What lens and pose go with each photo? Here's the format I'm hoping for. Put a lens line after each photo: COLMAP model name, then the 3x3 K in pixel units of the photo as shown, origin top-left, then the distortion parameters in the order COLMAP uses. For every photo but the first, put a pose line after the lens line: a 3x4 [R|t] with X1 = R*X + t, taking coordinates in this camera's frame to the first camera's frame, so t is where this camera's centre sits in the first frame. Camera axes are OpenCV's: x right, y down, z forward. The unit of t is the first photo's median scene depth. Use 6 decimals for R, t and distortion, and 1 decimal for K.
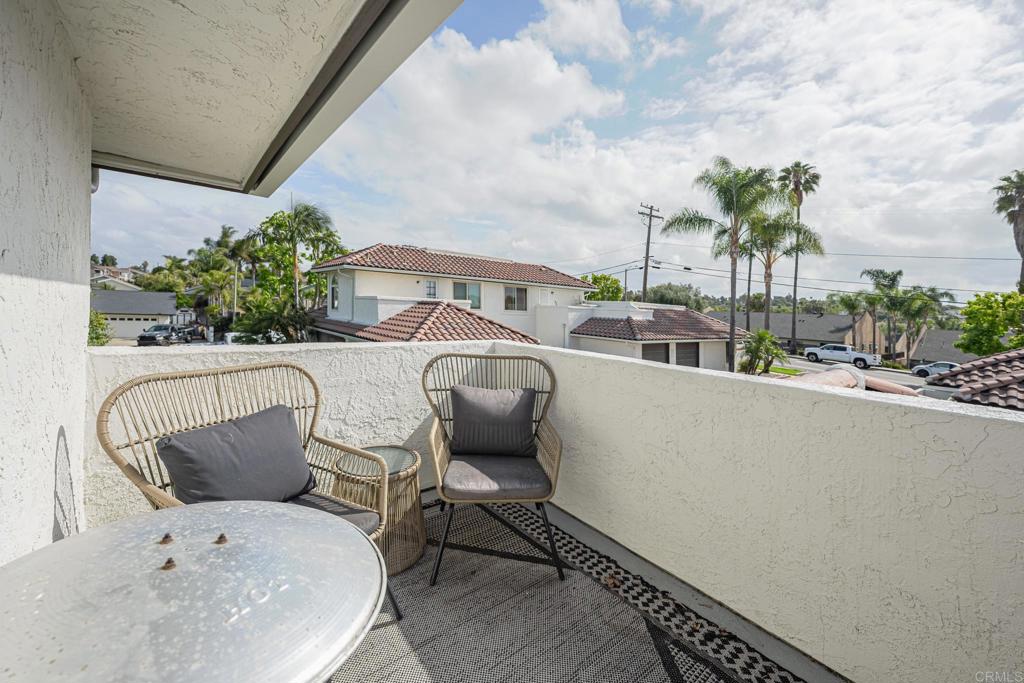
lens RADIAL K [[406.1, 0, 510.7], [0, 406.1, 339.7], [0, 0, 1]] dist [-0.000476, 0.000003]
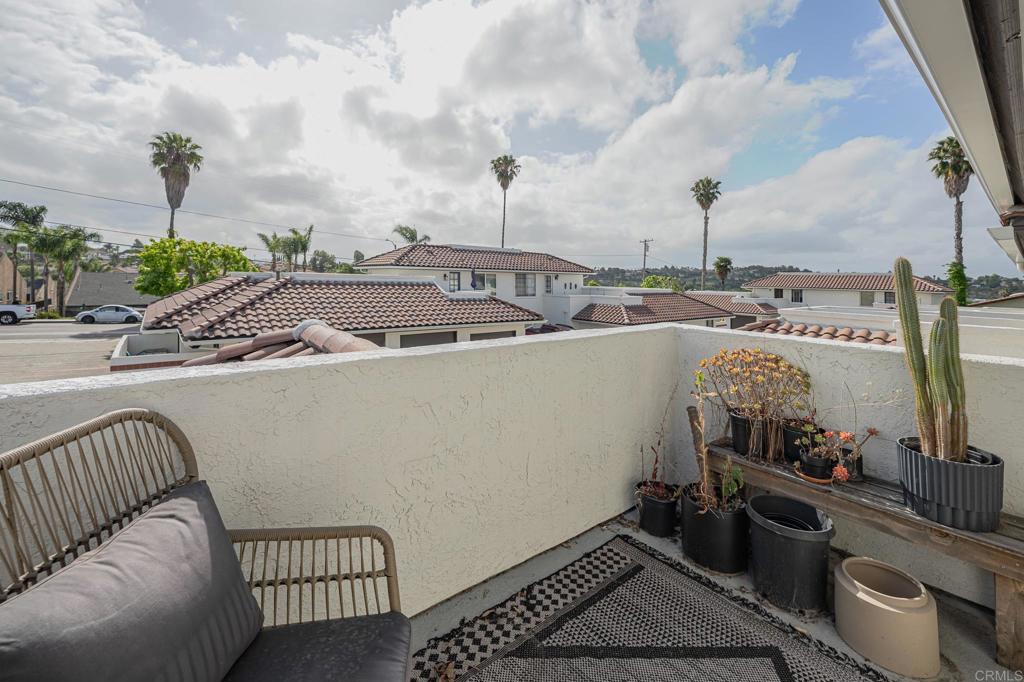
lens RADIAL K [[442.9, 0, 510.7], [0, 442.9, 277.5], [0, 0, 1]] dist [-0.000311, 0.000290]
pose [[-0.012308, -0.044257, 0.998944, -0.067799], [0.057684, 0.997325, 0.044896, -0.015372], [-0.998259, 0.058175, -0.009722, 0.120979]]
